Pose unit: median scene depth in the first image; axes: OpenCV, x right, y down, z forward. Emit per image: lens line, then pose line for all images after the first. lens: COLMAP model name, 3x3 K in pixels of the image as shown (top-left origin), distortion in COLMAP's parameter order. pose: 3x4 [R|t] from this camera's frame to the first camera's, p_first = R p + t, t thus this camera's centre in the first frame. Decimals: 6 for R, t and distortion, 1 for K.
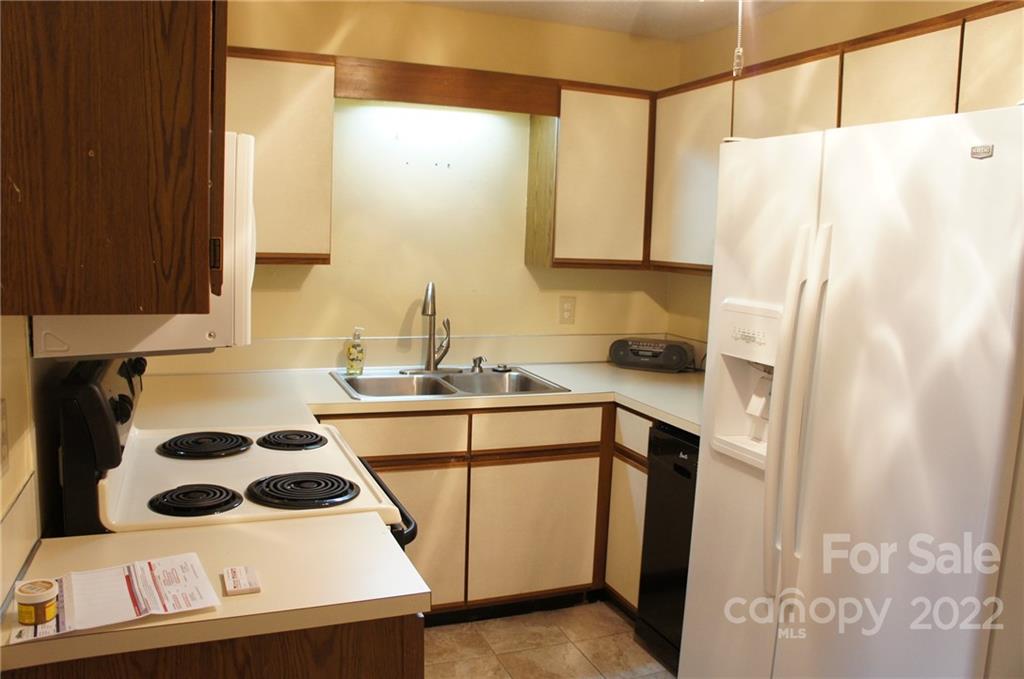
lens RADIAL K [[808.4, 0, 518.3], [0, 808.4, 335.8], [0, 0, 1]] dist [-0.163912, 0.109887]
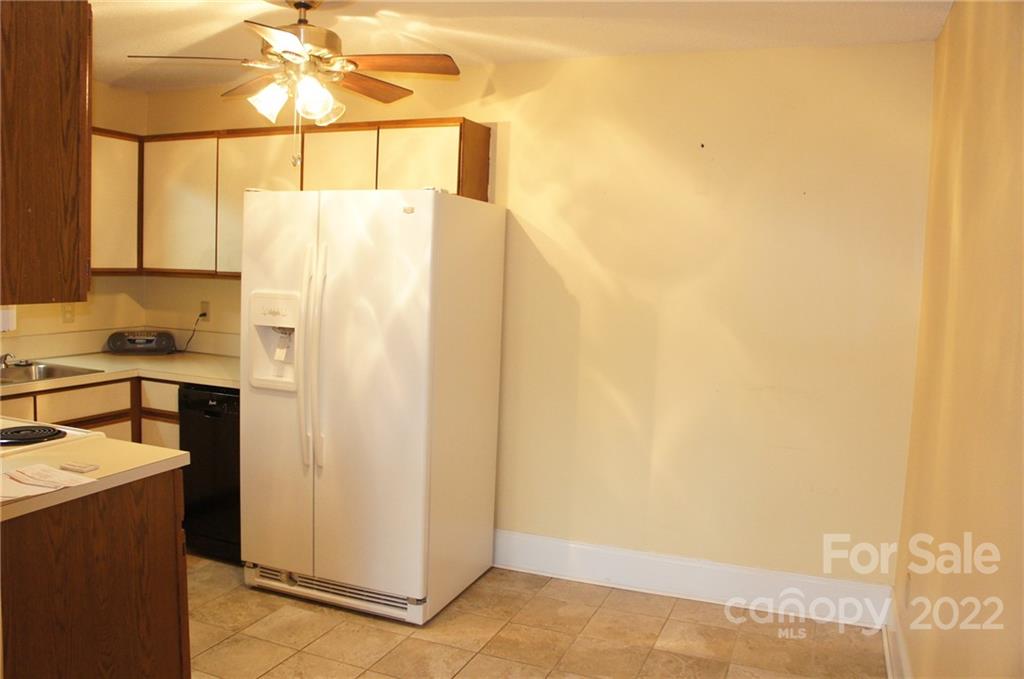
lens RADIAL K [[808.4, 0, 518.3], [0, 808.4, 335.8], [0, 0, 1]] dist [-0.163912, 0.109887]
pose [[0.695952, -0.075833, 0.714073, -0.425366], [0.077913, 0.996512, 0.029892, 0.031623], [-0.713849, 0.034832, 0.699433, -0.397080]]
